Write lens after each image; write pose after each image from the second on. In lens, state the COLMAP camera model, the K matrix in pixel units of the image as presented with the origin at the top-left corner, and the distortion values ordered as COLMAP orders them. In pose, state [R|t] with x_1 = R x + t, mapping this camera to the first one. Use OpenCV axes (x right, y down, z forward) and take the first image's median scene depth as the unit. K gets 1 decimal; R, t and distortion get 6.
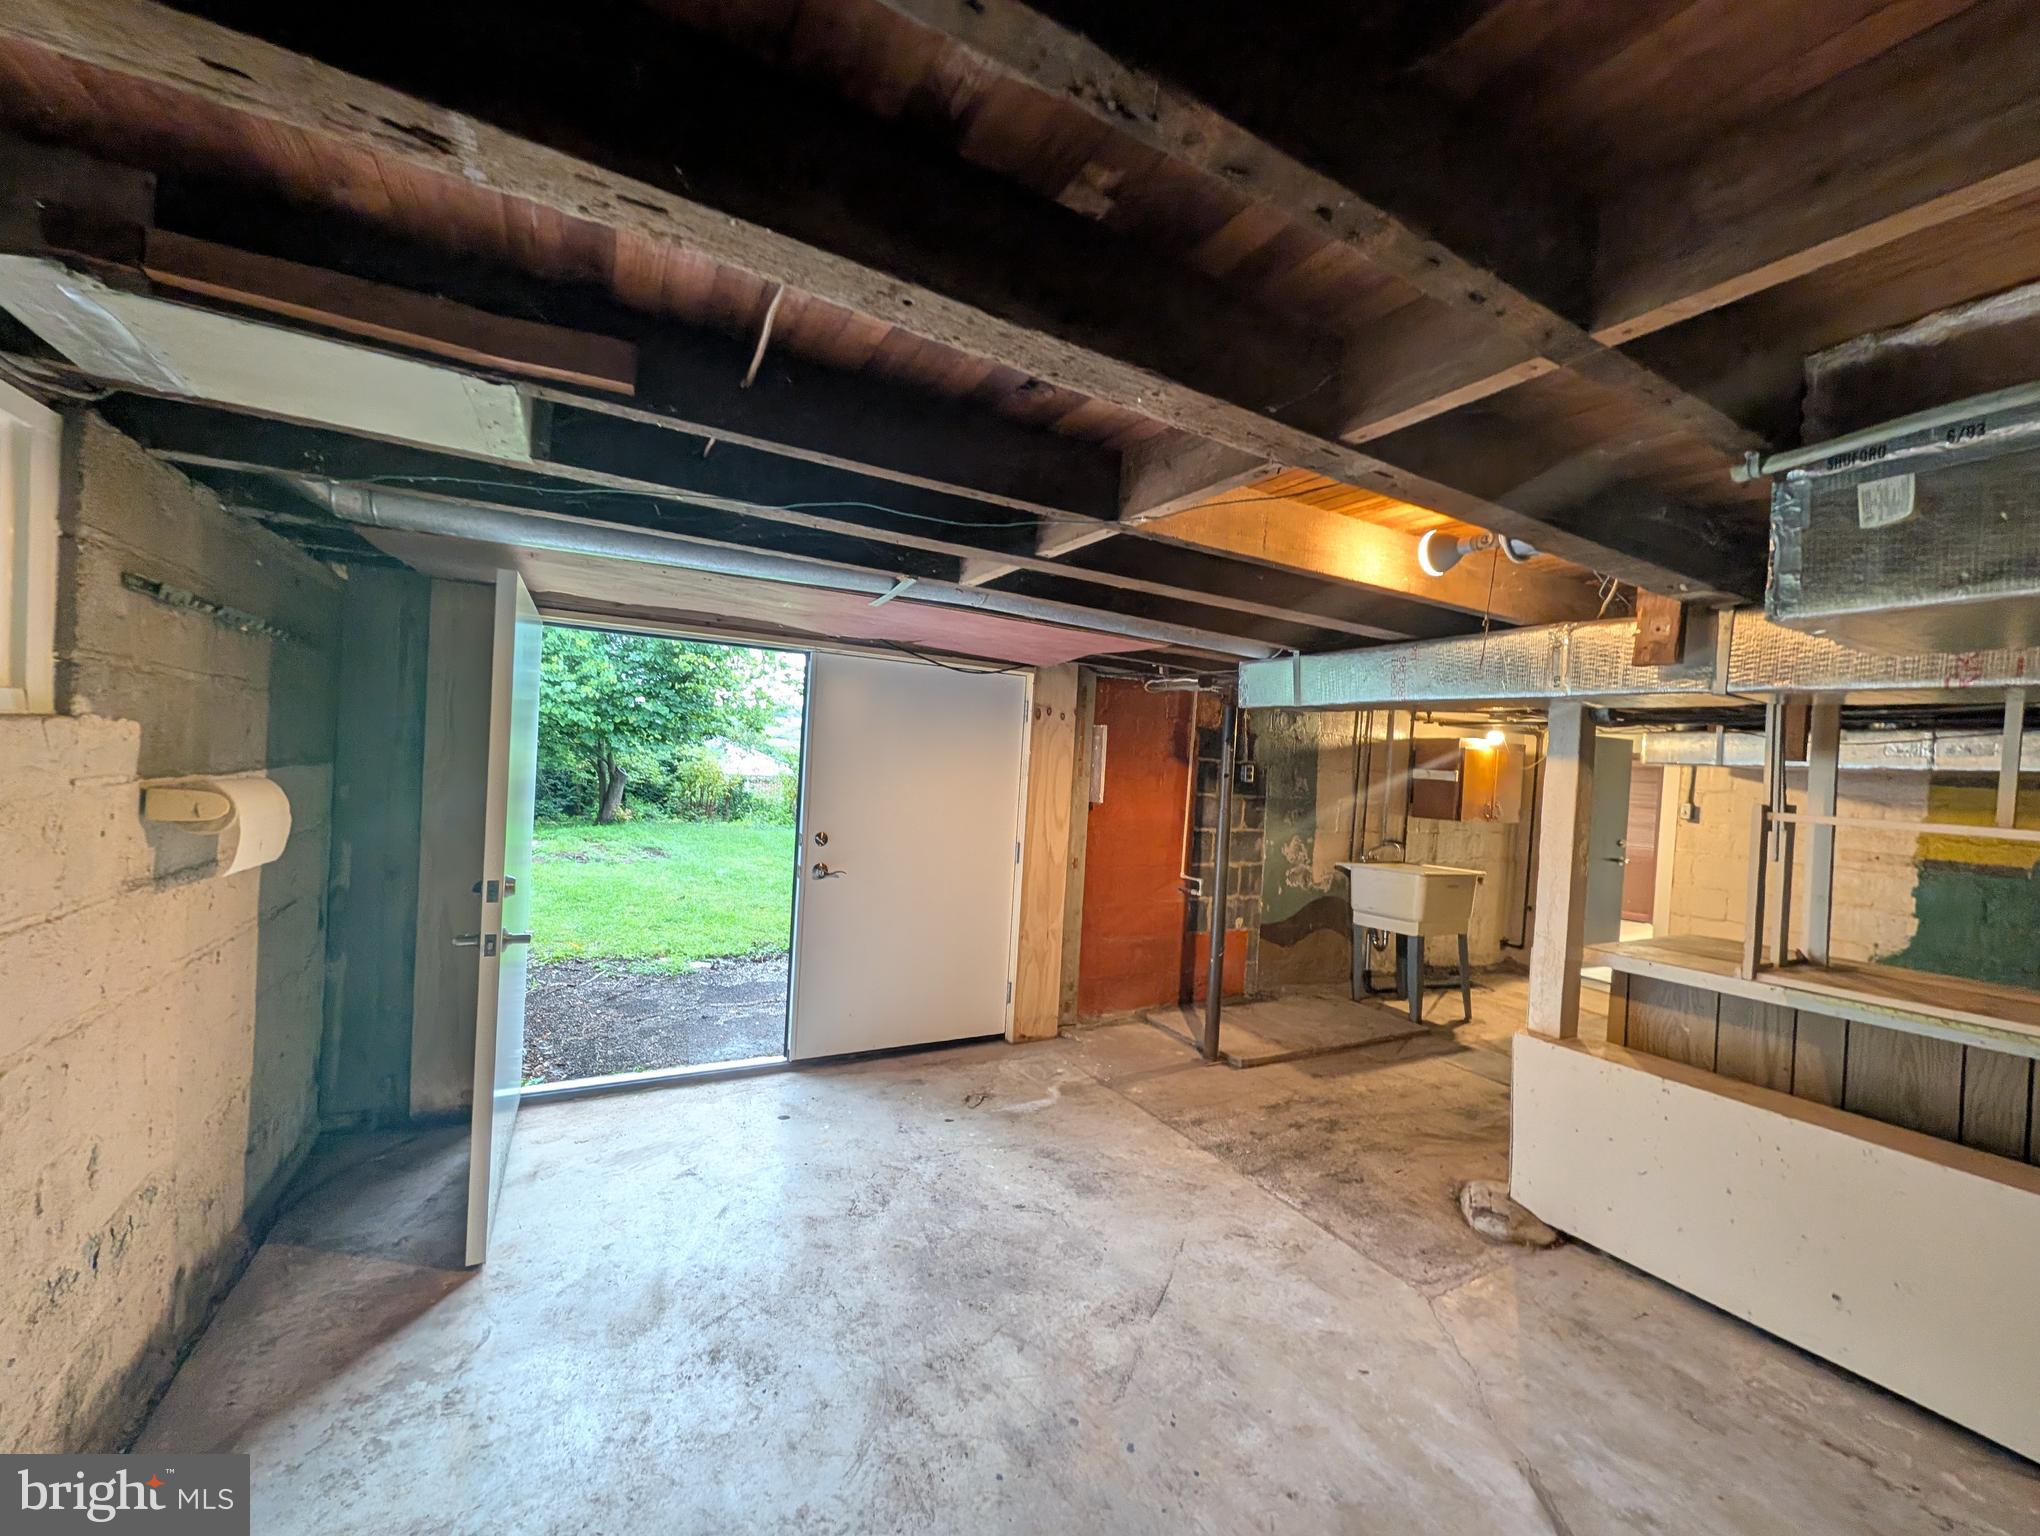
lens RADIAL K [[789.2, 0, 1014.3], [0, 789.2, 769.2], [0, 0, 1]] dist [0.000843, 0.000093]
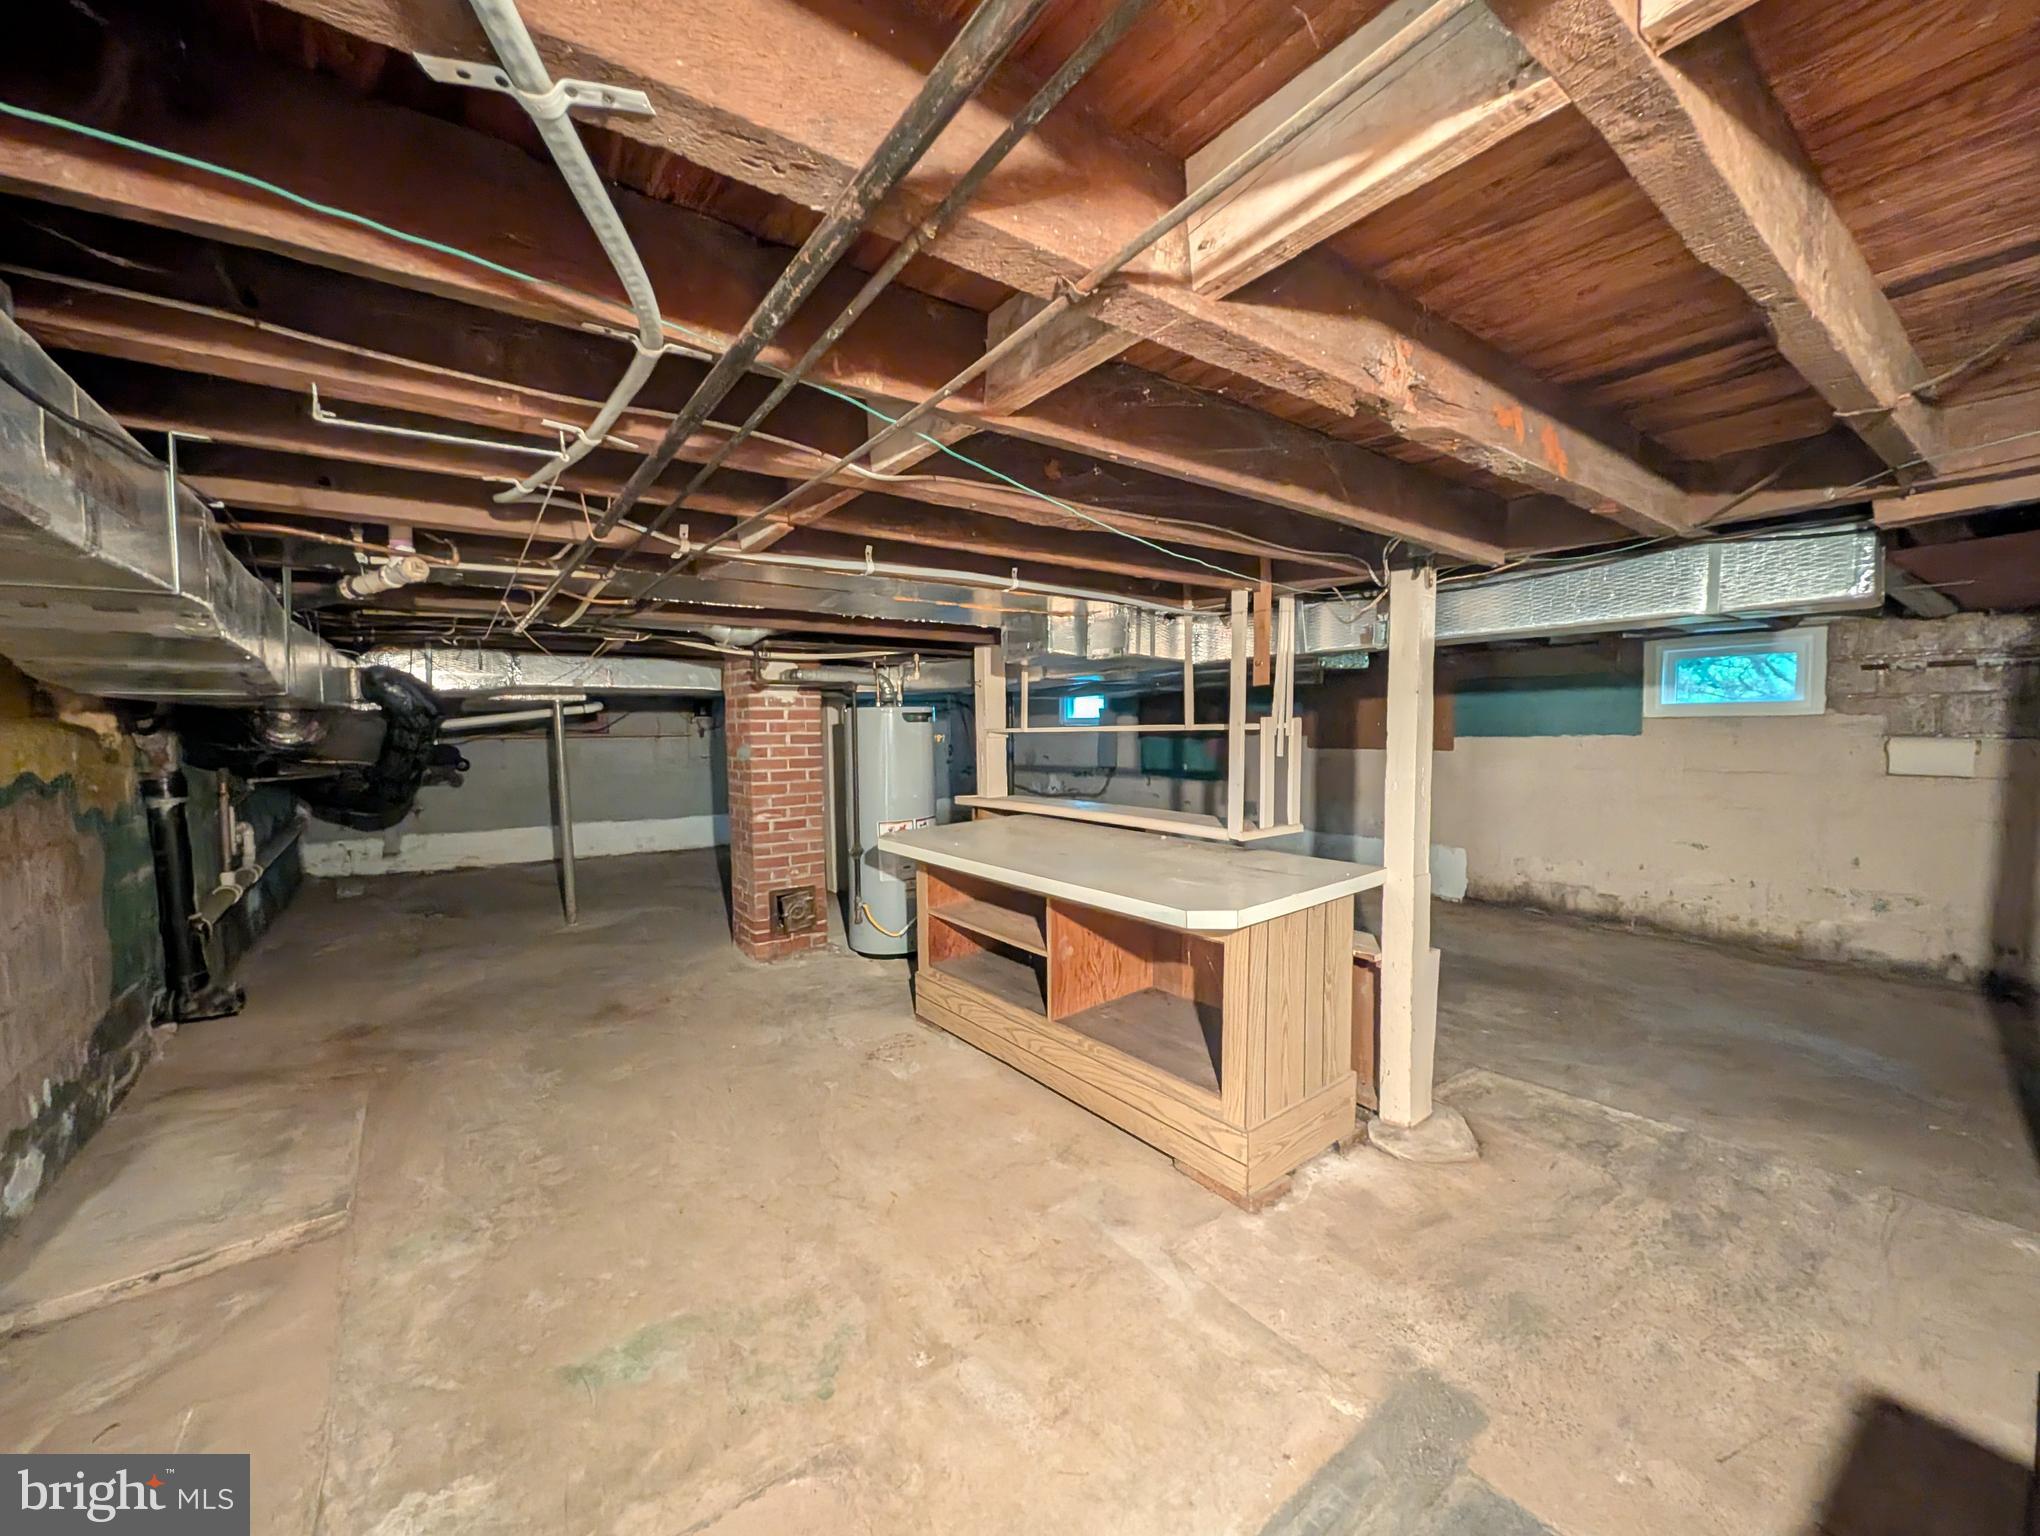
lens RADIAL K [[789.2, 0, 1023.6], [0, 789.2, 775.9], [0, 0, 1]] dist [0.000843, 0.000093]
pose [[-0.988665, -0.036614, -0.145602, 1.534572], [-0.046530, 0.996781, 0.065287, 0.077674], [0.142743, 0.071322, -0.987187, 2.228588]]
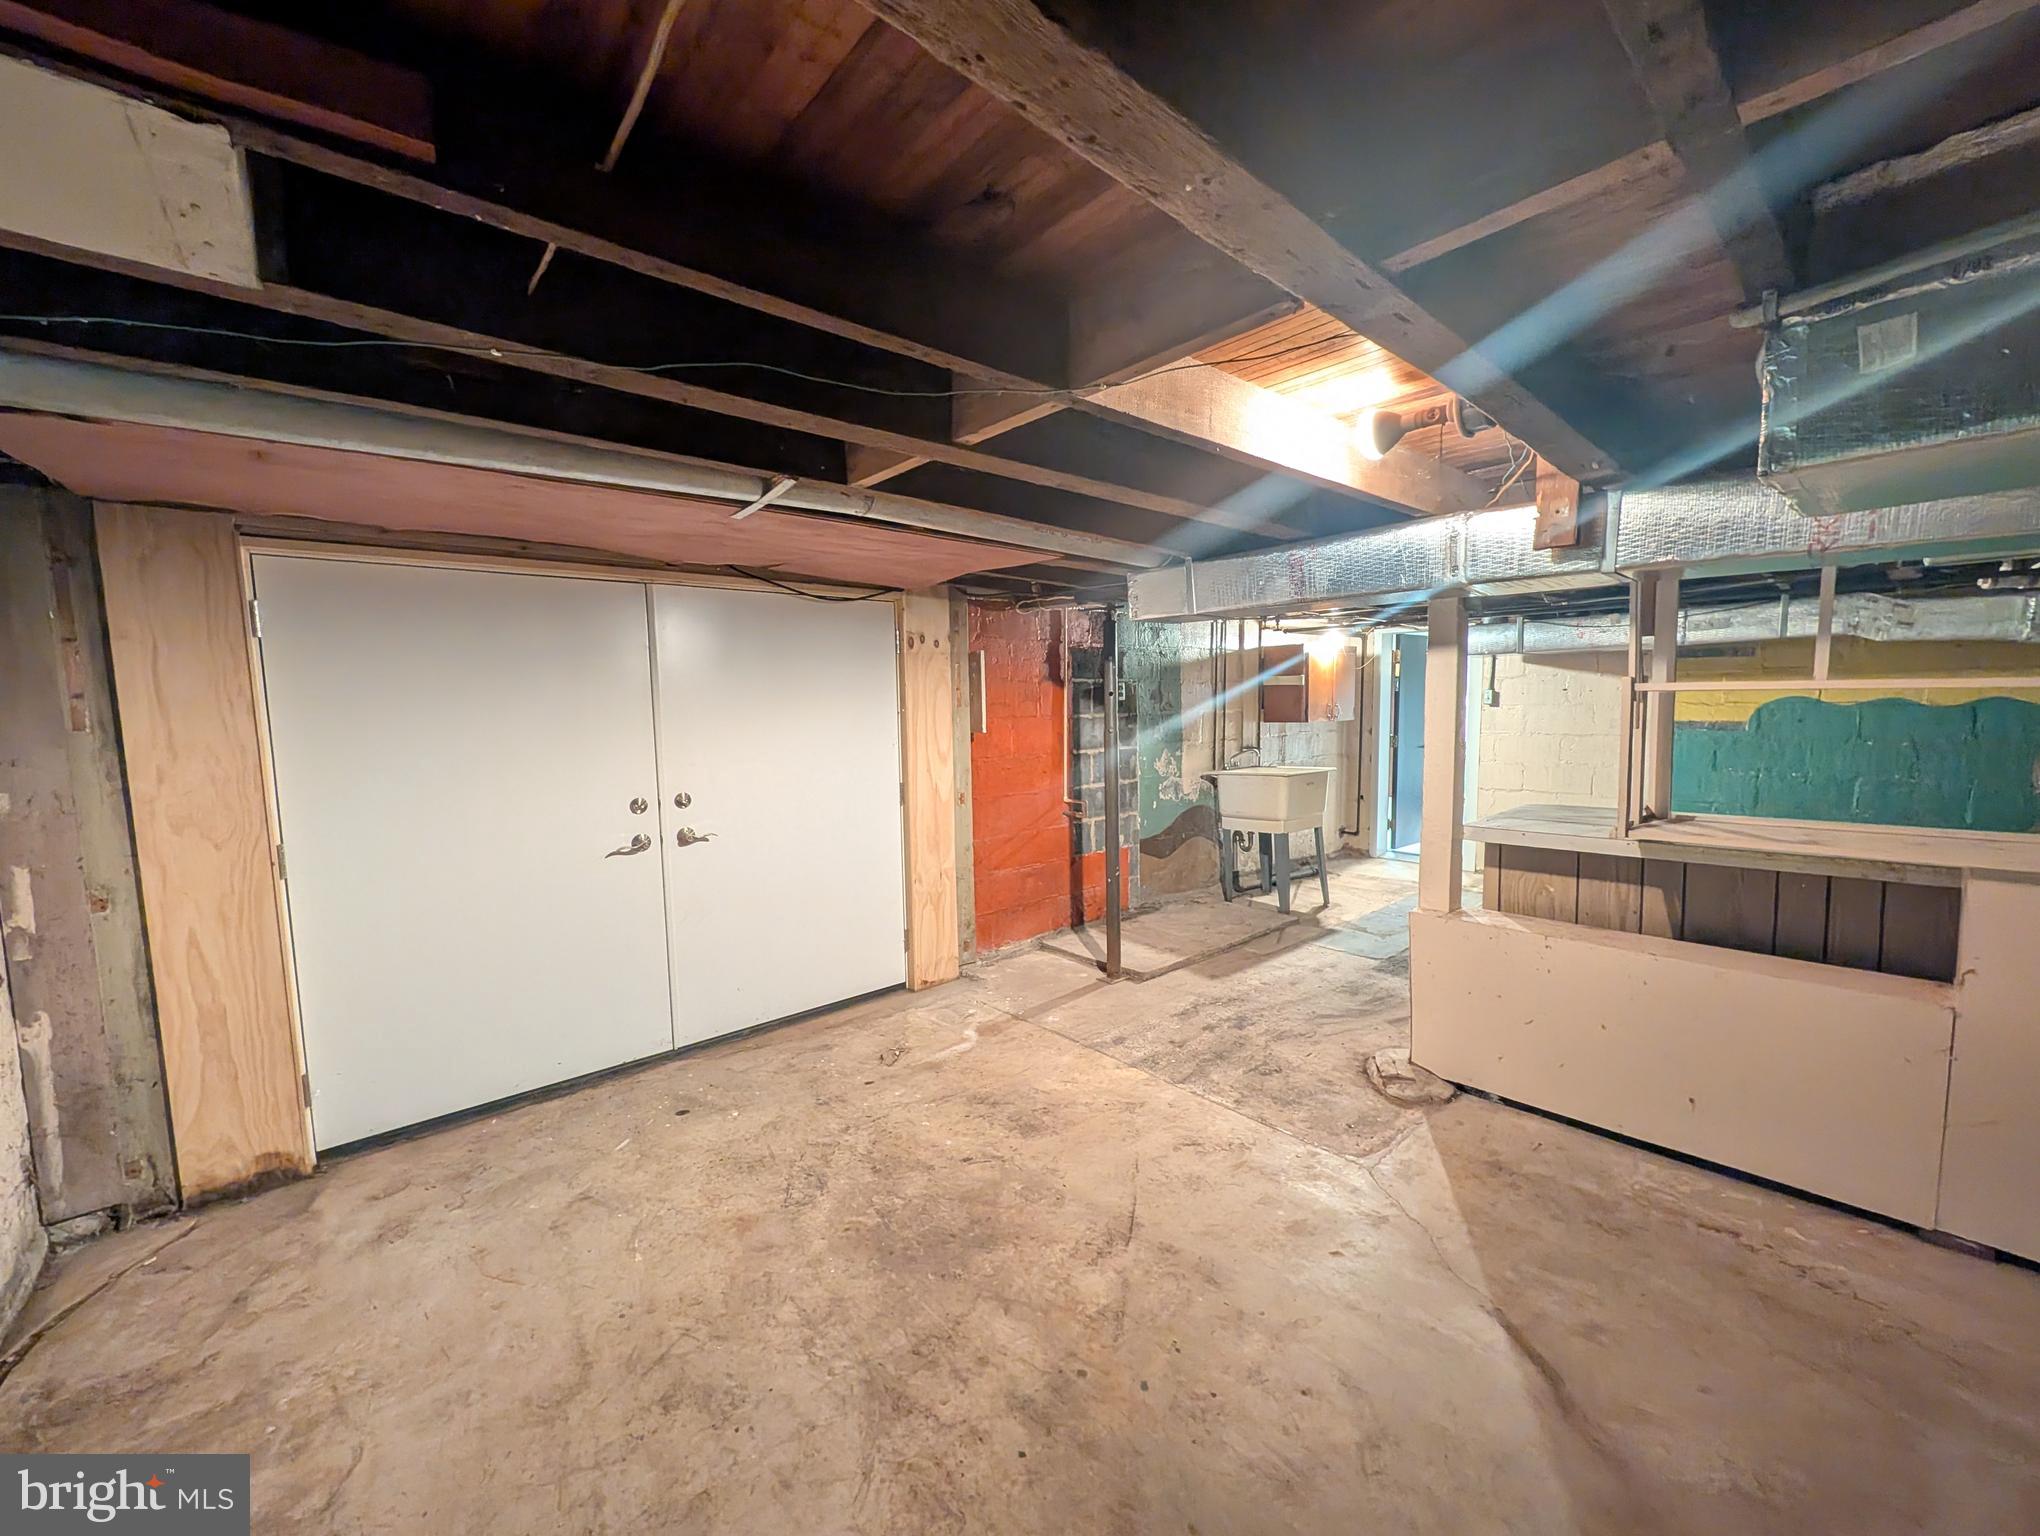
lens RADIAL K [[789.2, 0, 1014.1], [0, 789.2, 770.8], [0, 0, 1]] dist [0.000843, 0.000093]
pose [[0.974005, -0.094765, 0.205750, -0.100607], [0.077347, 0.992831, 0.091125, 0.007832], [-0.212911, -0.072842, 0.974353, 0.108068]]
